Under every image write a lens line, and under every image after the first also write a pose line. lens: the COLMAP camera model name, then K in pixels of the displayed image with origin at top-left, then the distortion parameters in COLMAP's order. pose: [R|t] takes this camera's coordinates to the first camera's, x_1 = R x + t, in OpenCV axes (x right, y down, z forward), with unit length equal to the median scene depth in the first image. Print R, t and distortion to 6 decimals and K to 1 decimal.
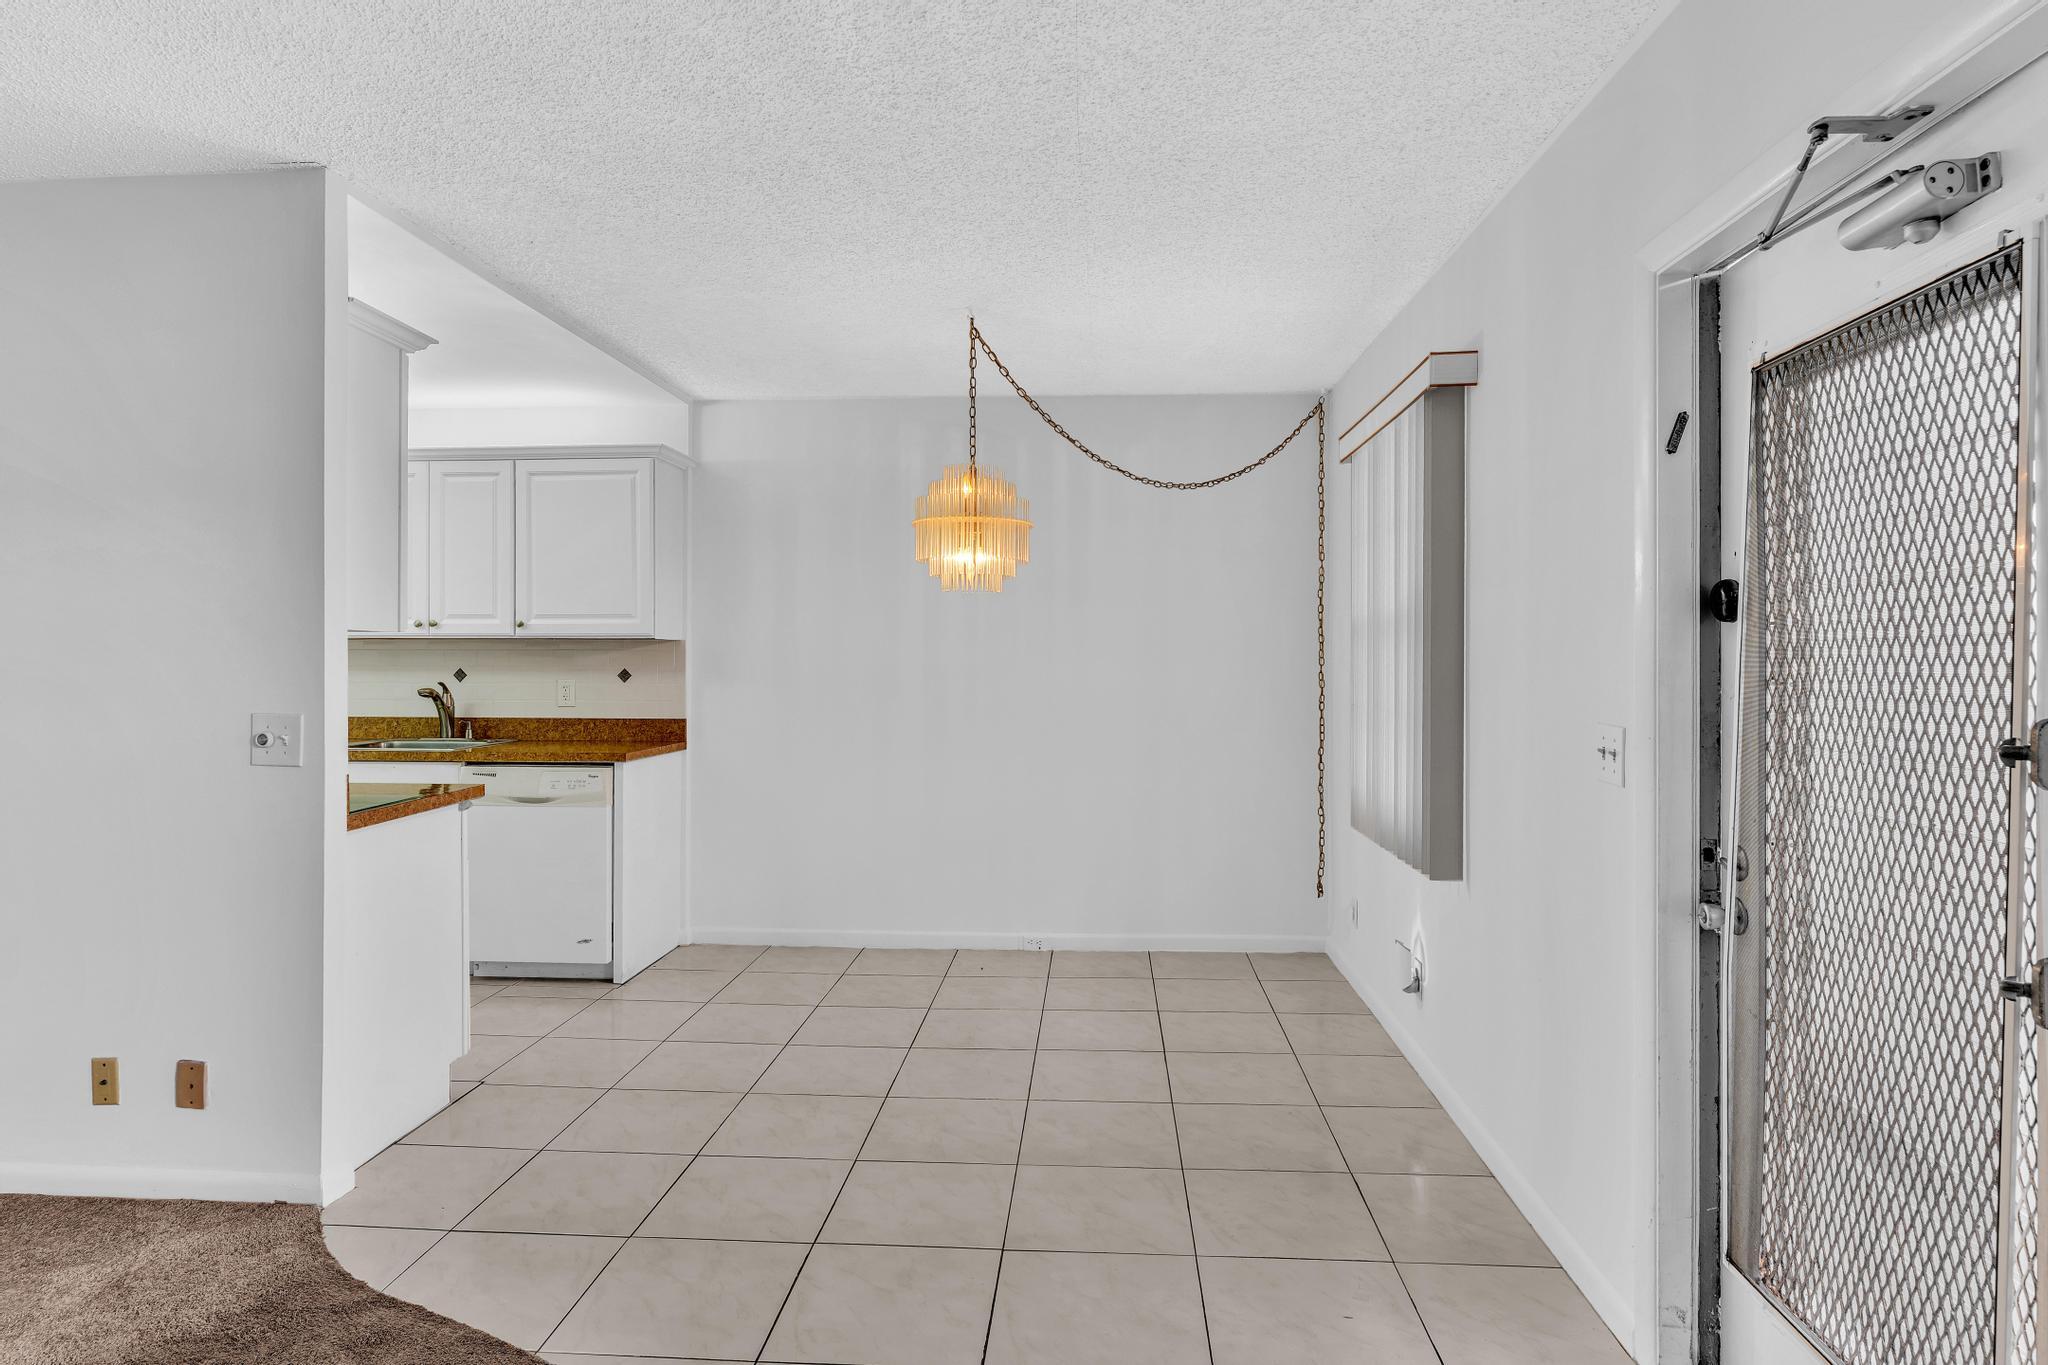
lens RADIAL K [[1136.5, 0, 1027.4], [0, 1136.5, 660.5], [0, 0, 1]] dist [-0.003666, 0.000194]
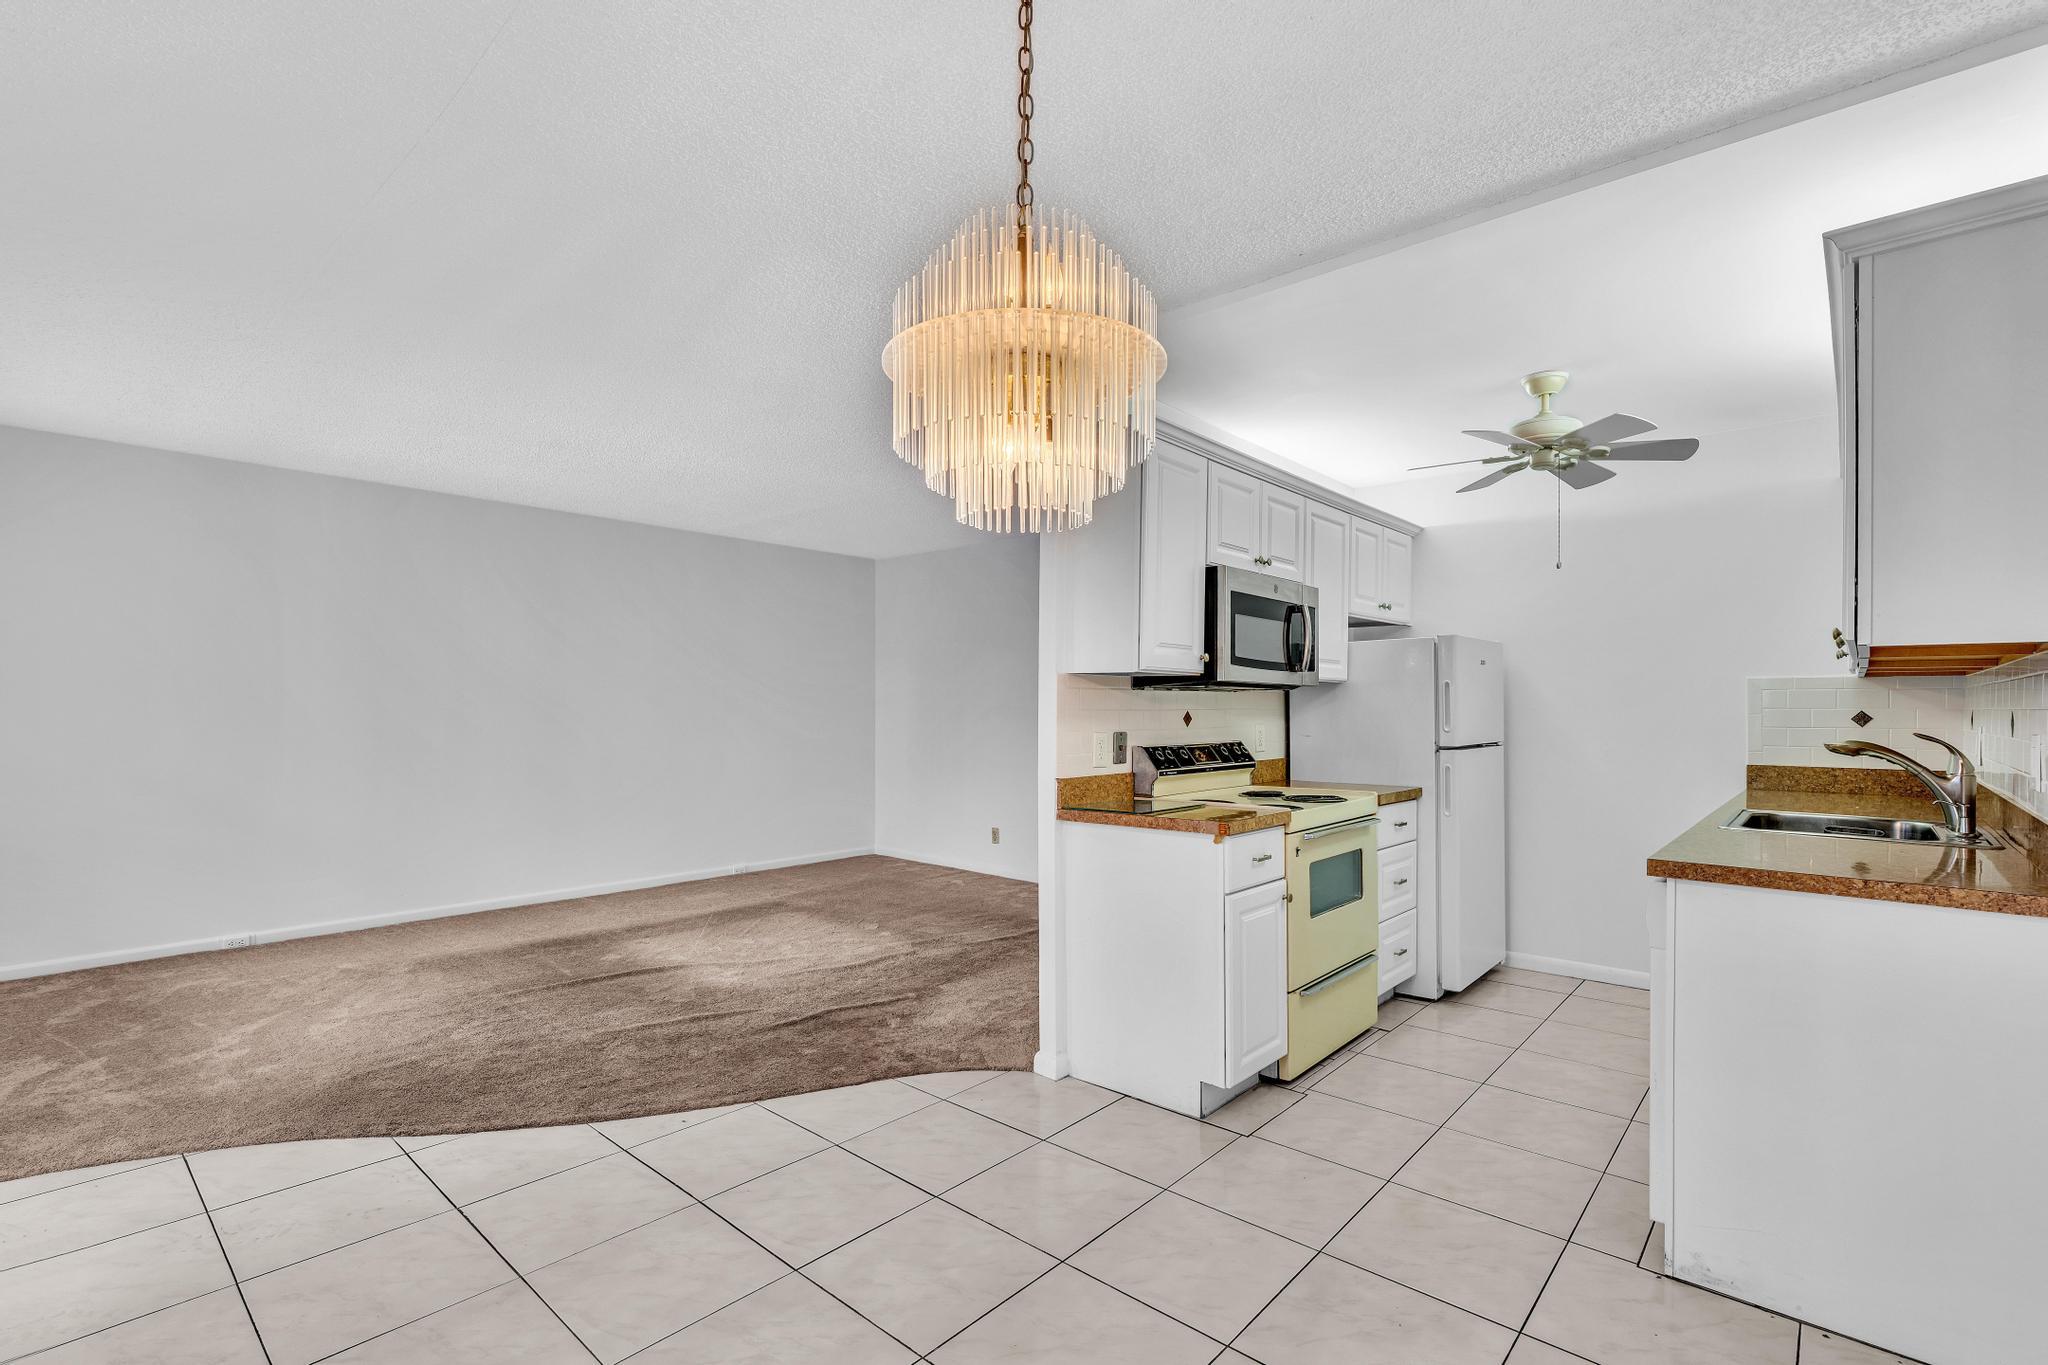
lens RADIAL K [[931.3, 0, 1029.9], [0, 931.3, 713.8], [0, 0, 1]] dist [-0.012988, 0.006596]
pose [[-0.615396, 0.001086, -0.788217, 0.180015], [-0.006587, 0.999957, 0.006520, 0.008557], [0.788190, 0.009204, -0.615363, 0.966422]]
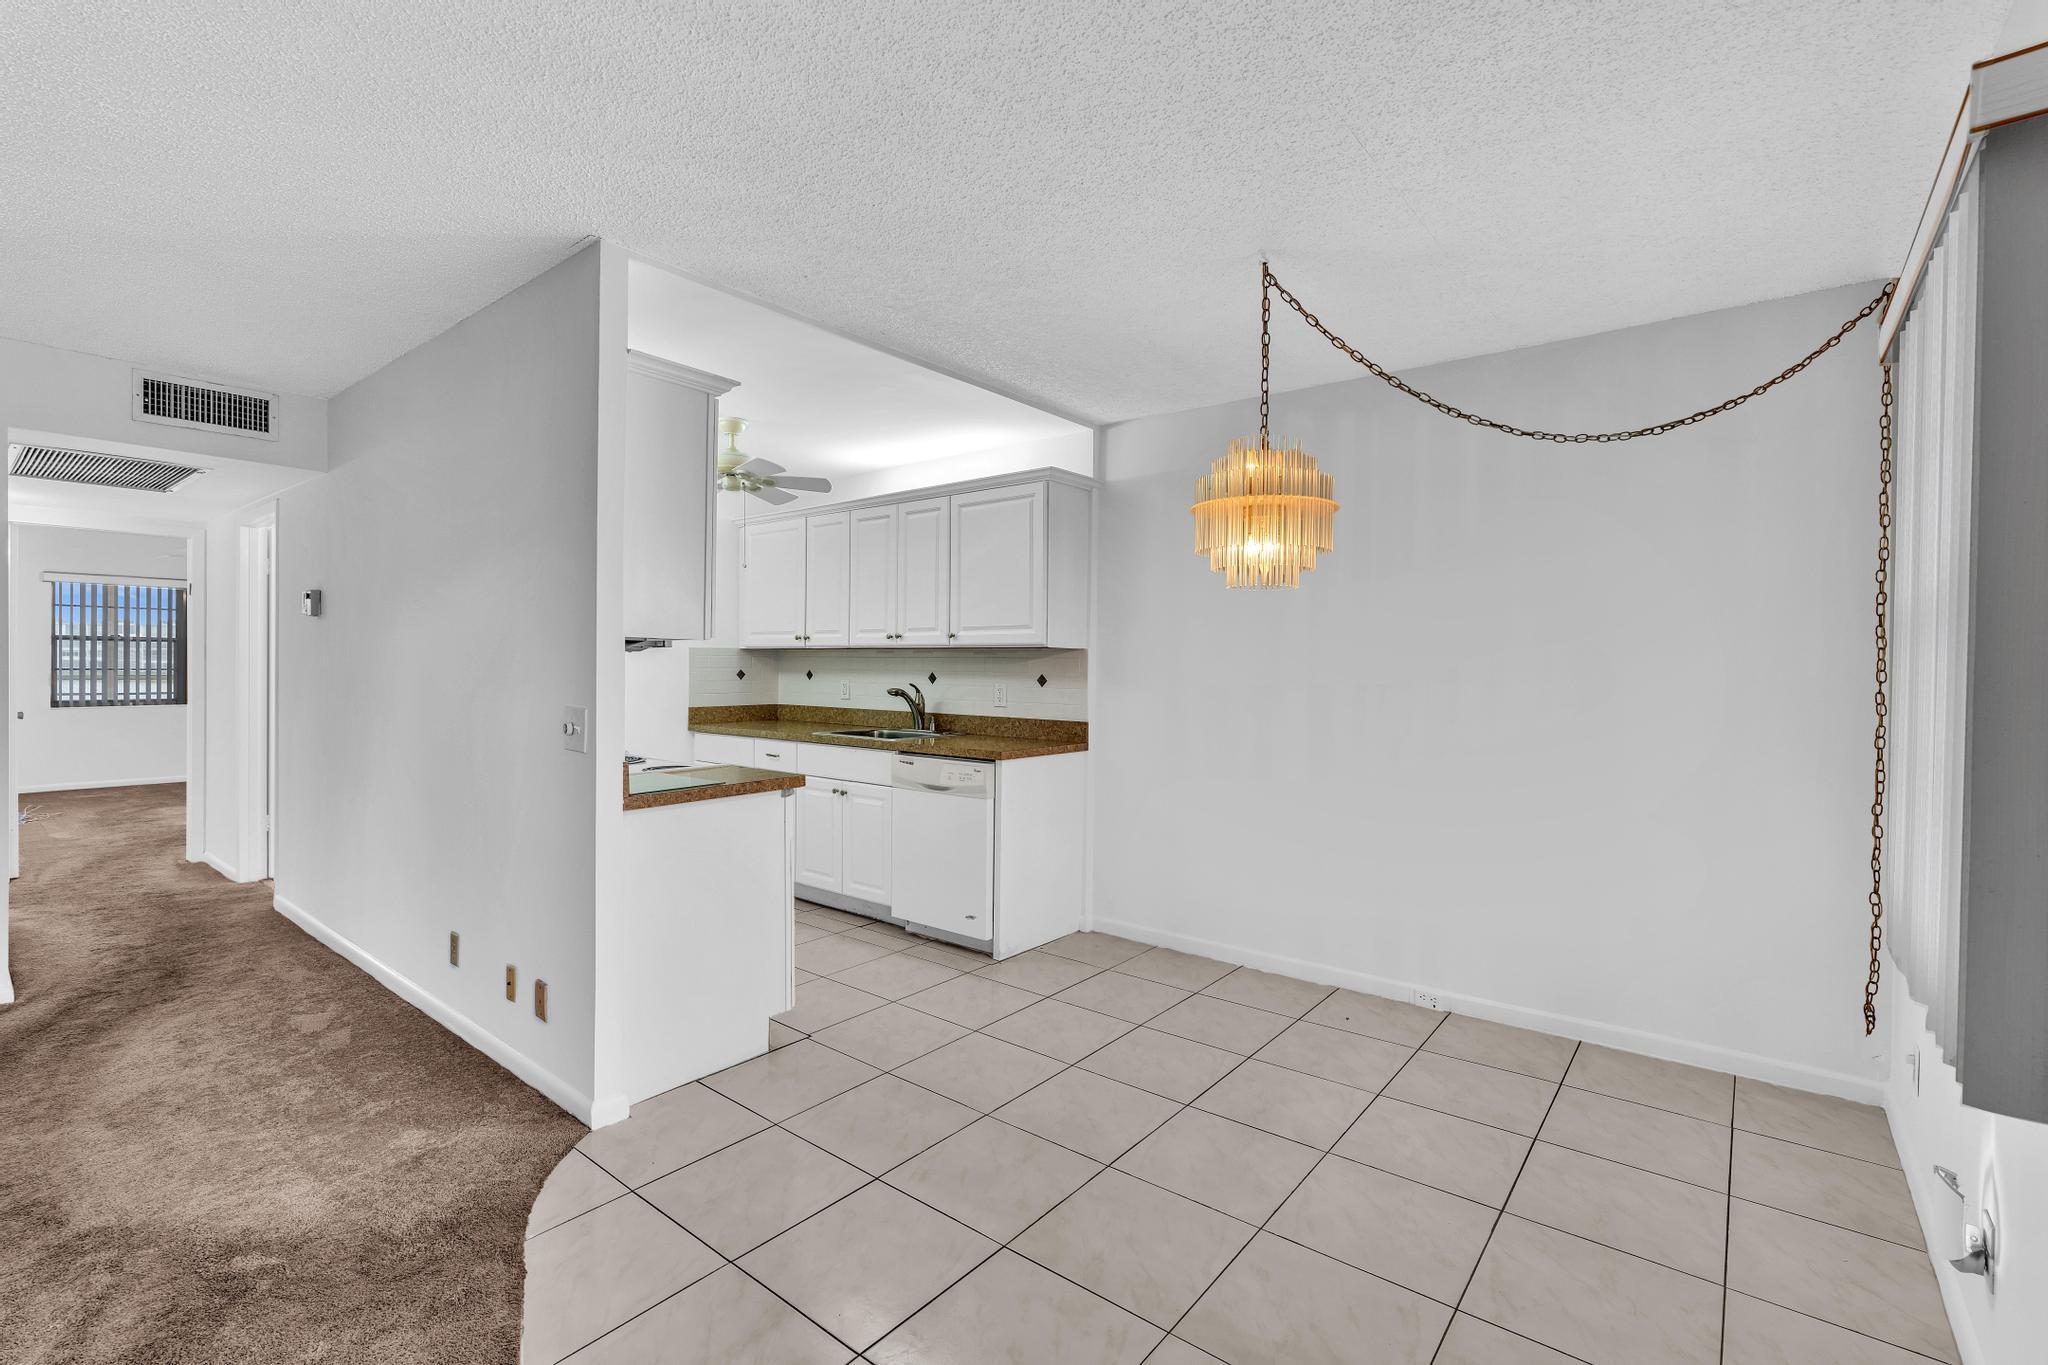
lens RADIAL K [[913.4, 0, 1025.4], [0, 913.4, 674.7], [0, 0, 1]] dist [-0.009840, 0.004066]
pose [[0.818907, 0.012476, -0.573791, 0.156225], [-0.009249, 0.999921, 0.008543, -0.000271], [0.573852, -0.001689, 0.818958, 0.273258]]
